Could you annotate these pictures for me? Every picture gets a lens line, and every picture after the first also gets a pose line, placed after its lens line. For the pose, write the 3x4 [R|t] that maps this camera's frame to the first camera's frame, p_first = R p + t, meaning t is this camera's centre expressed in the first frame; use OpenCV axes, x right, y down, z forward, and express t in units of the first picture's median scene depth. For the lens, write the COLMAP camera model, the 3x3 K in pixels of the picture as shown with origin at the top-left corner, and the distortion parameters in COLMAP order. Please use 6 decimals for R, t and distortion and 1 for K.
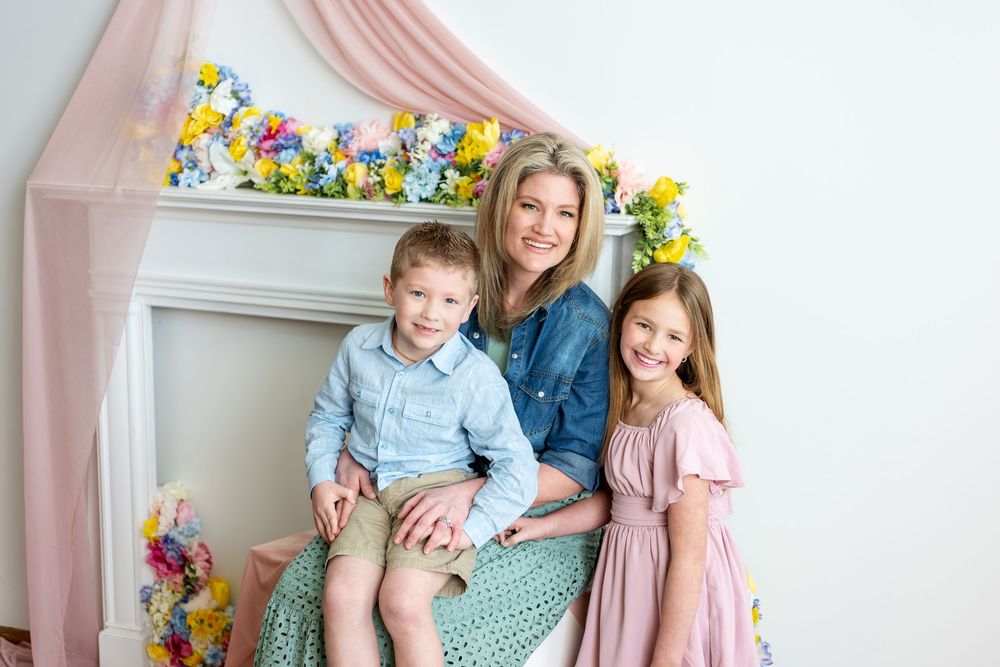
lens RADIAL K [[1378.7, 0, 489.5], [0, 1378.7, 339.7], [0, 0, 1]] dist [0.002575, 0.089930]
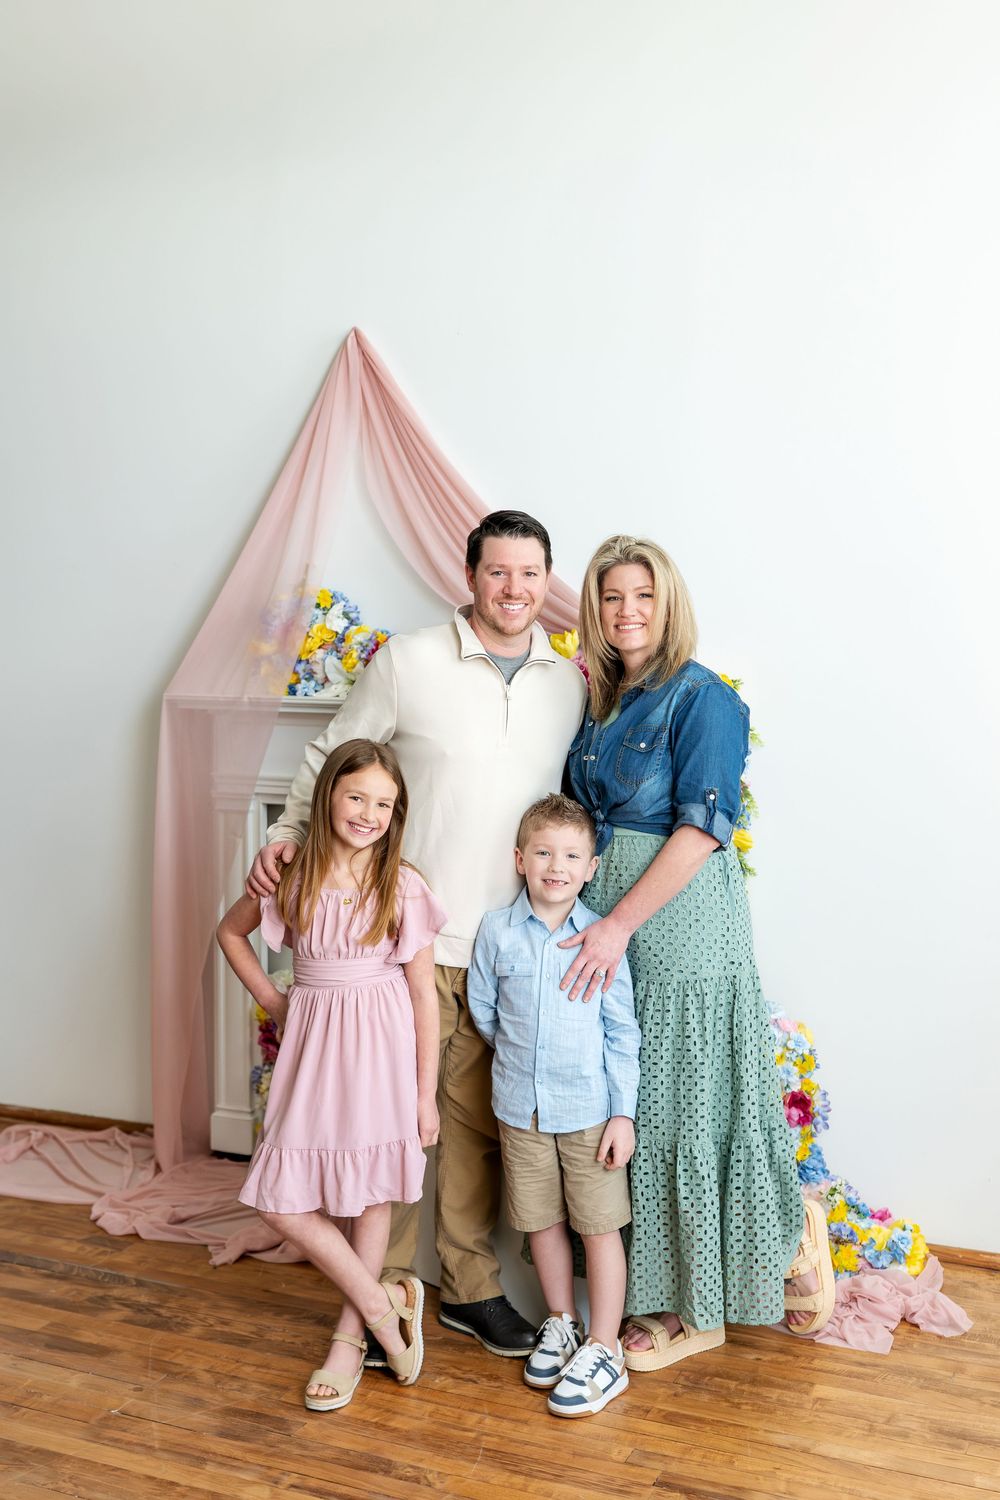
lens RADIAL K [[1671.4, 0, 473.3], [0, 1671.4, 663.4], [0, 0, 1]] dist [-0.008473, 0.003843]
pose [[0.998173, -0.014813, -0.058583, 0.000838], [0.004853, 0.986009, -0.166621, 0.094464], [0.060232, 0.166032, 0.984279, -0.355440]]
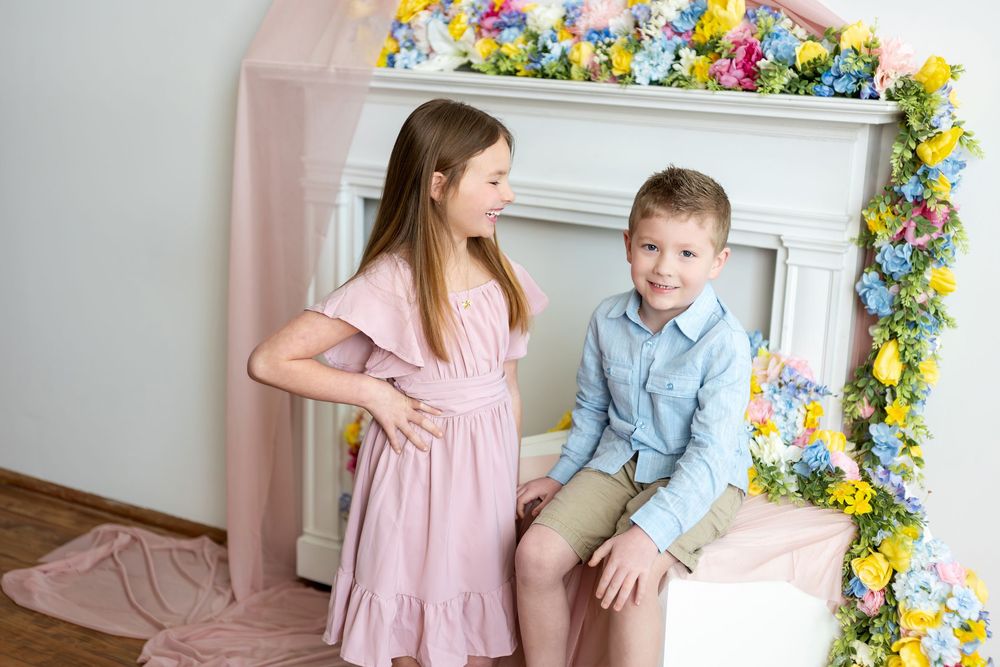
lens RADIAL K [[1383.1, 0, 505.6], [0, 1383.1, 331.4], [0, 0, 1]] dist [0.003736, 0.099546]
pose [[0.982876, 0.056677, -0.175336, 0.022520], [-0.052045, 0.998166, 0.030913, 0.034584], [0.176766, -0.021258, 0.984023, 0.092116]]
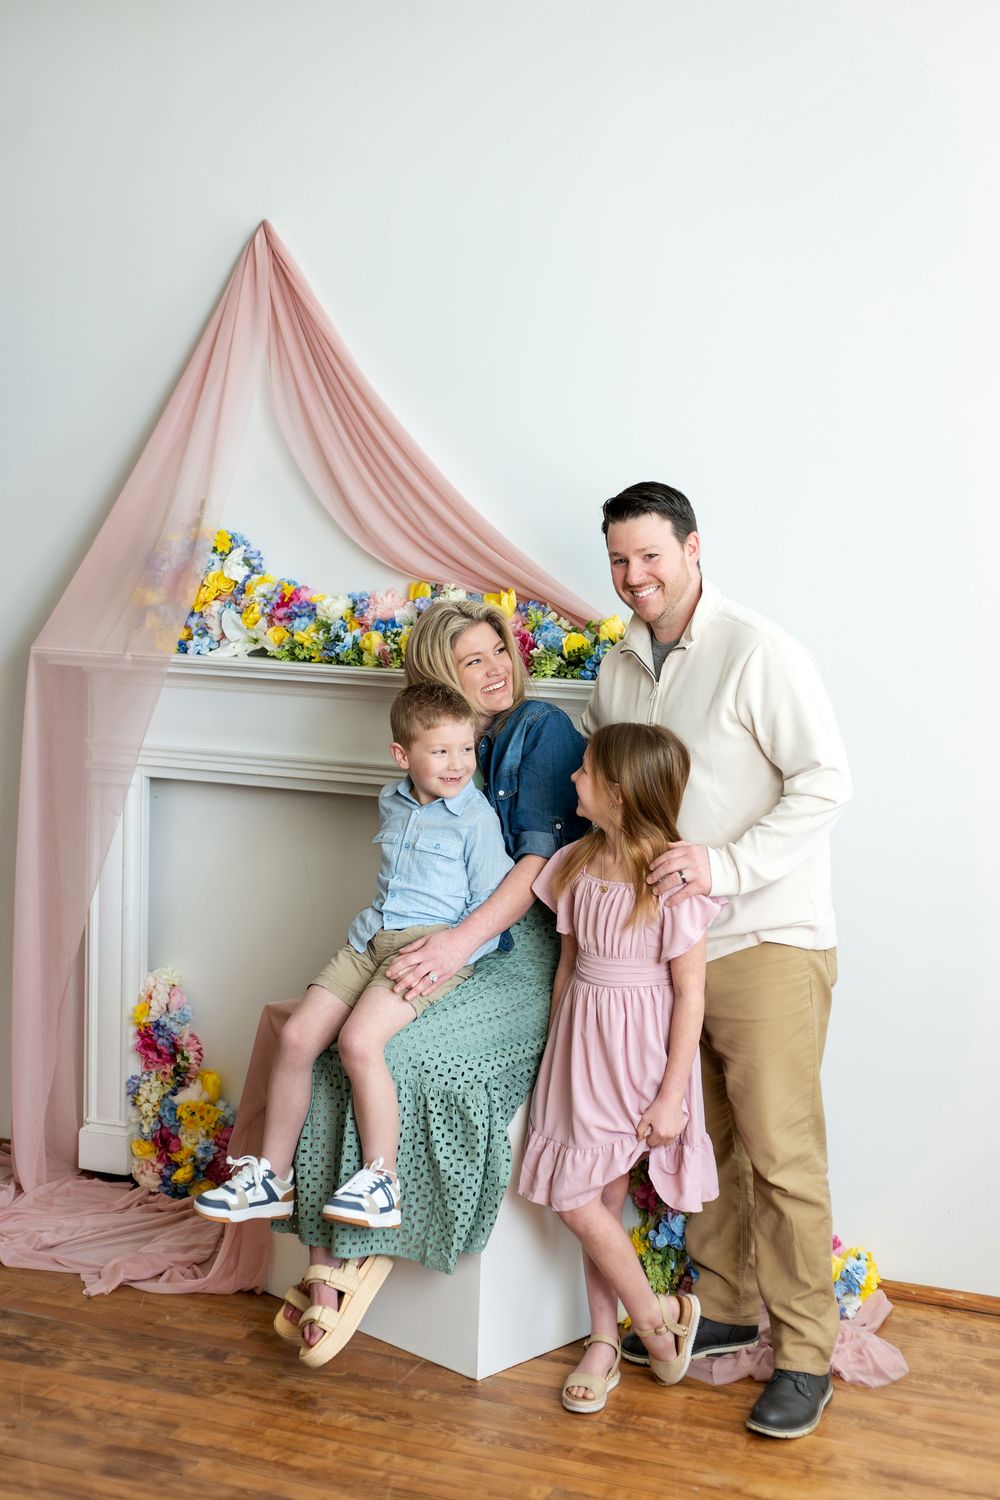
lens RADIAL K [[2059.8, 0, 497.0], [0, 2059.8, 755.0], [0, 0, 1]] dist [0.006232, 0.048080]
pose [[0.999890, 0.014485, 0.003075, -0.009237], [-0.014170, 0.996253, -0.085316, 0.084091], [-0.004299, 0.085264, 0.996349, -0.462370]]
